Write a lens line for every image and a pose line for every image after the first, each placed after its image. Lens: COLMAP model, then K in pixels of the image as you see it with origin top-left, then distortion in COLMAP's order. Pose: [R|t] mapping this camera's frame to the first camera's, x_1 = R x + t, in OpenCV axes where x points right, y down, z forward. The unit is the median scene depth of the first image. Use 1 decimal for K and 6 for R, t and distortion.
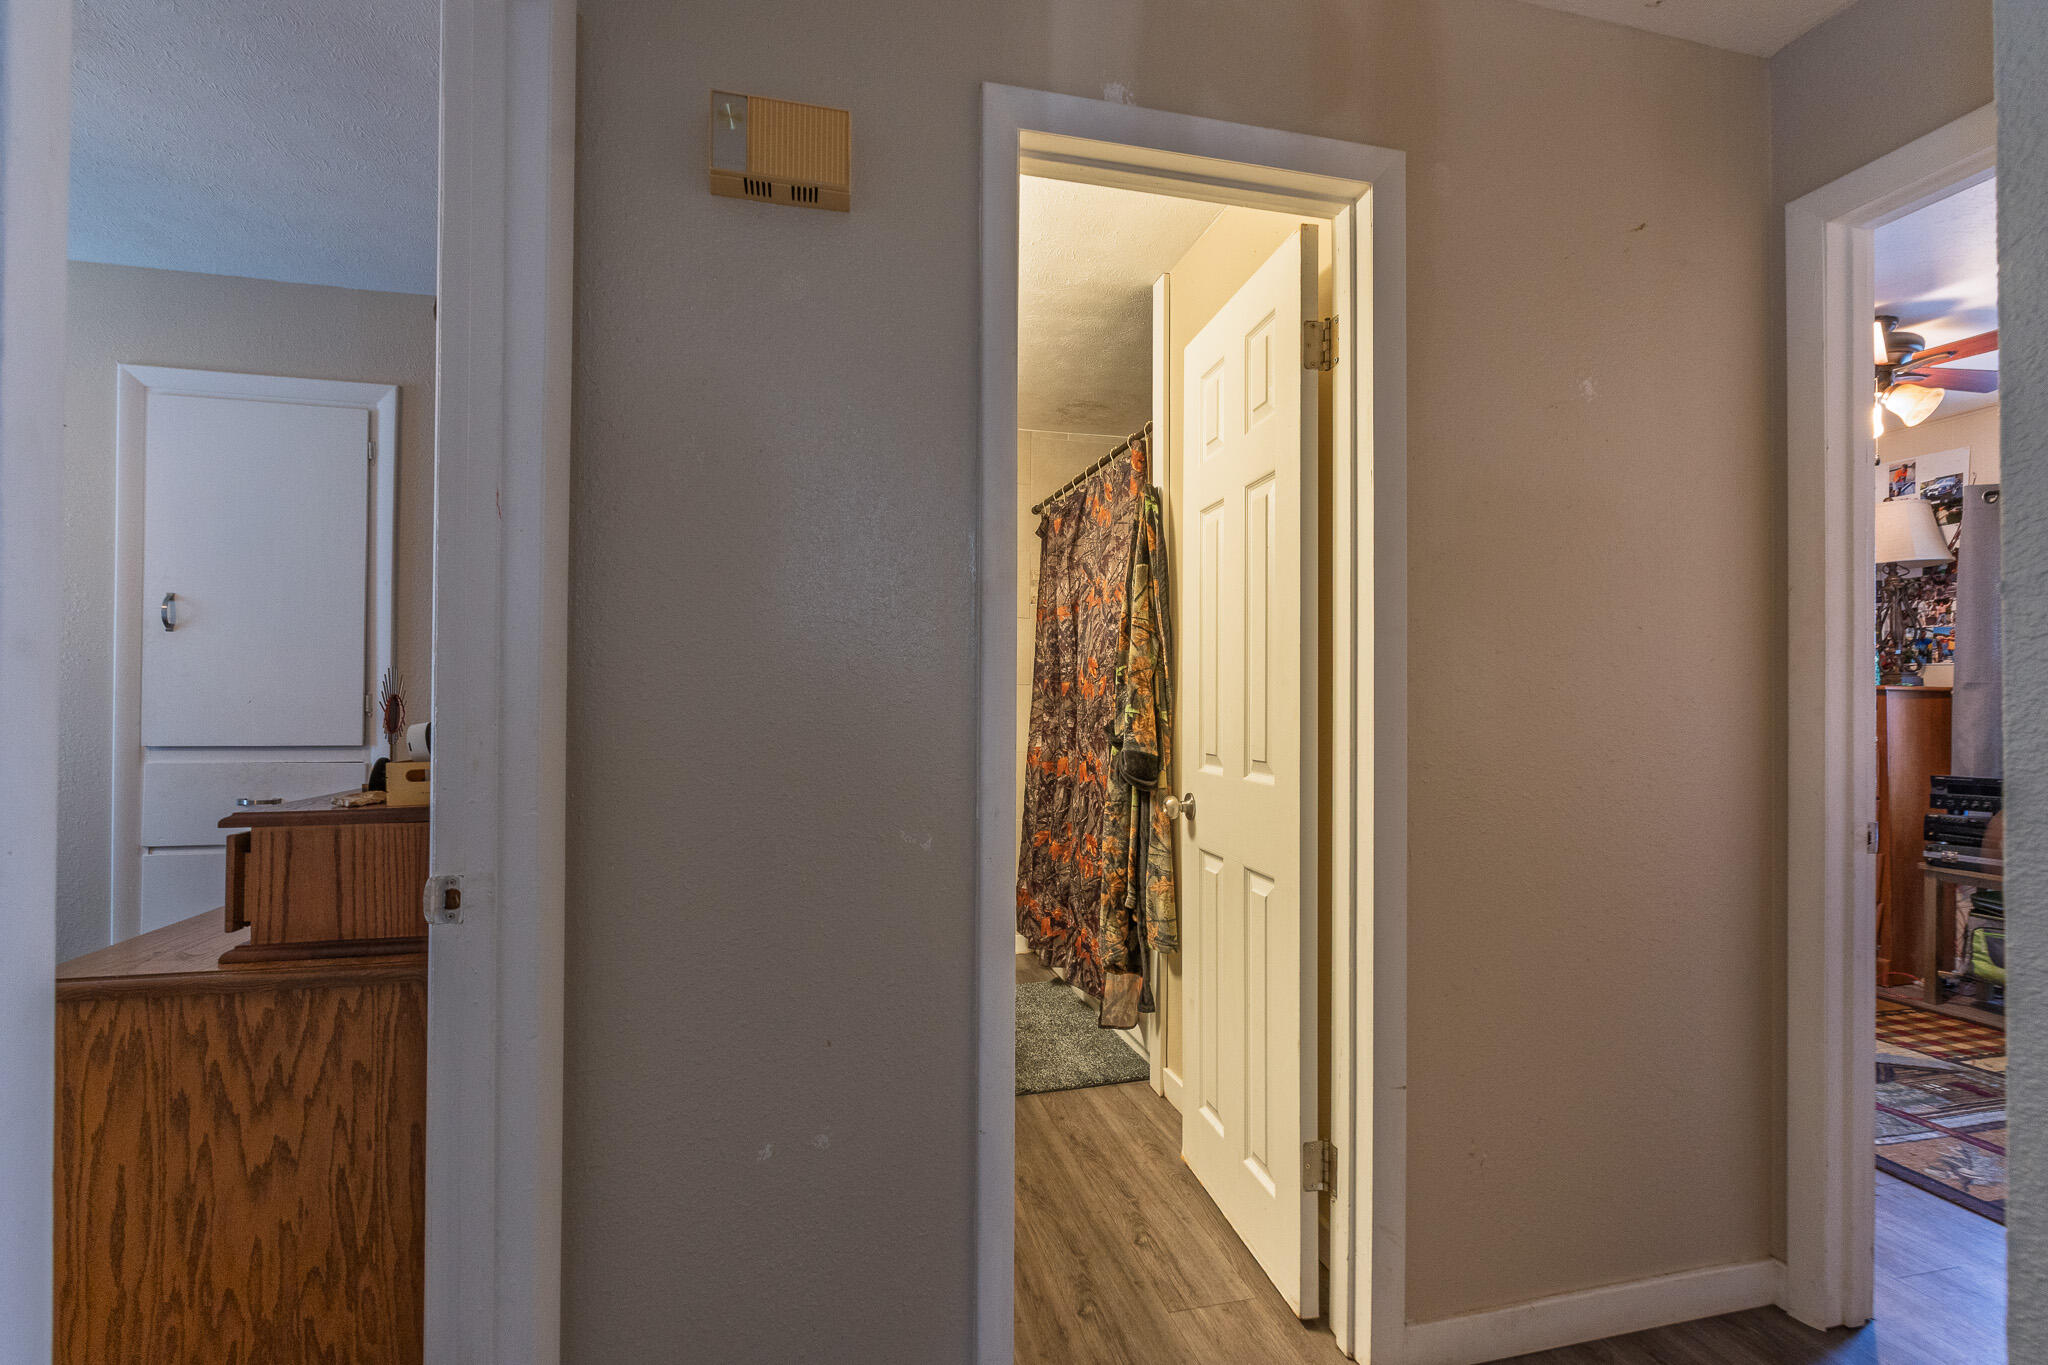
lens RADIAL K [[918.3, 0, 1029.8], [0, 918.3, 694.3], [0, 0, 1]] dist [-0.001434, -0.000737]
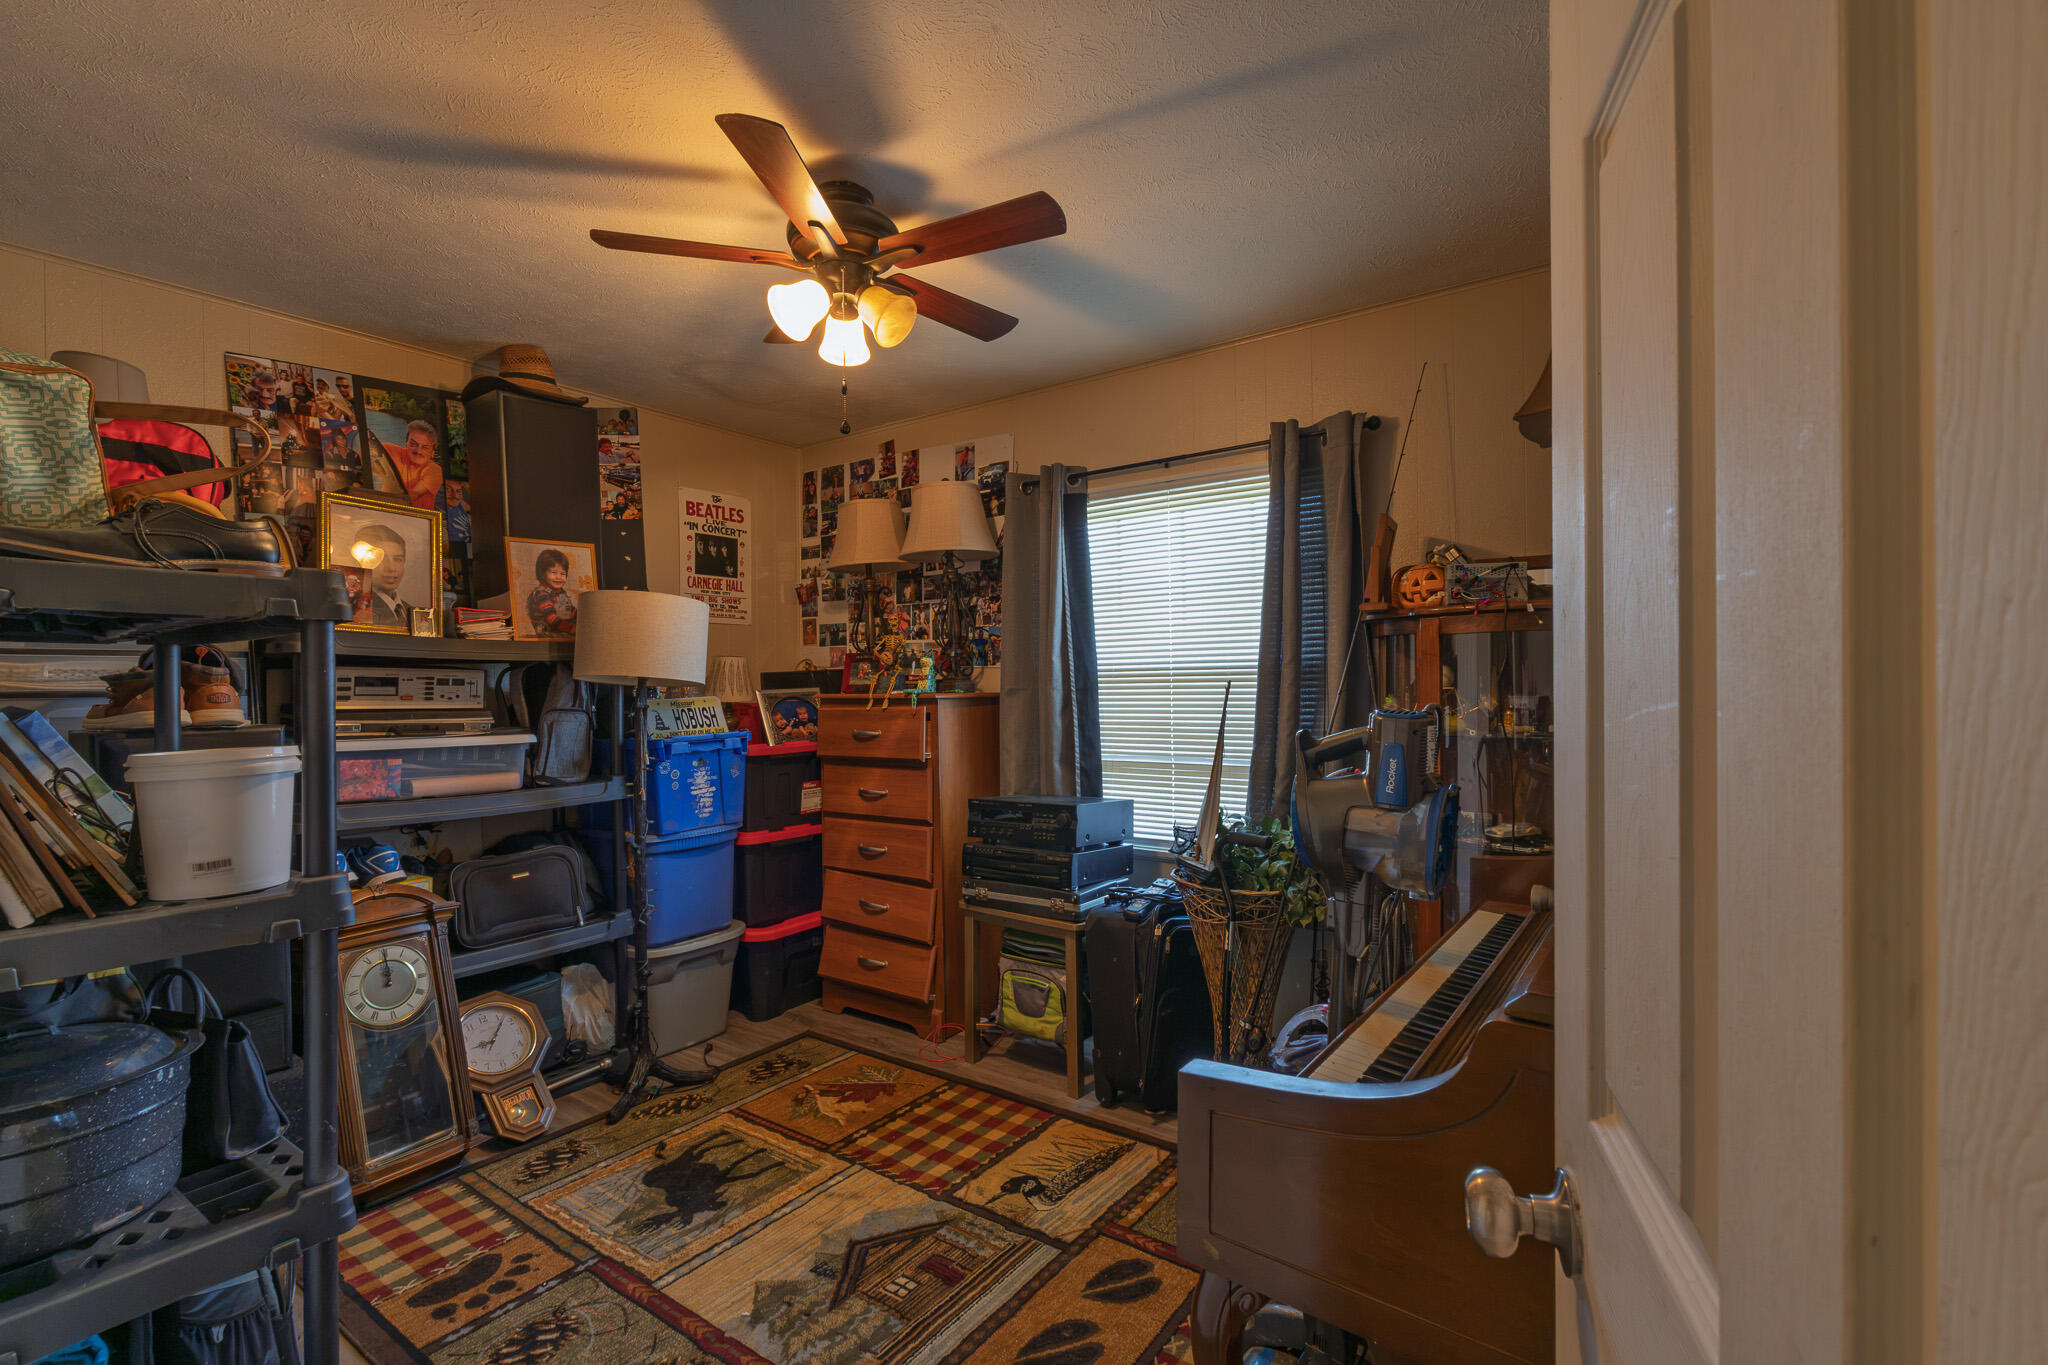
lens RADIAL K [[918.3, 0, 1021.5], [0, 918.3, 680.4], [0, 0, 1]] dist [-0.001434, -0.000737]
pose [[0.765070, -0.014394, 0.643787, 0.585144], [0.010265, 0.999896, 0.010157, -0.039769], [-0.643866, -0.001163, 0.765138, 0.383551]]
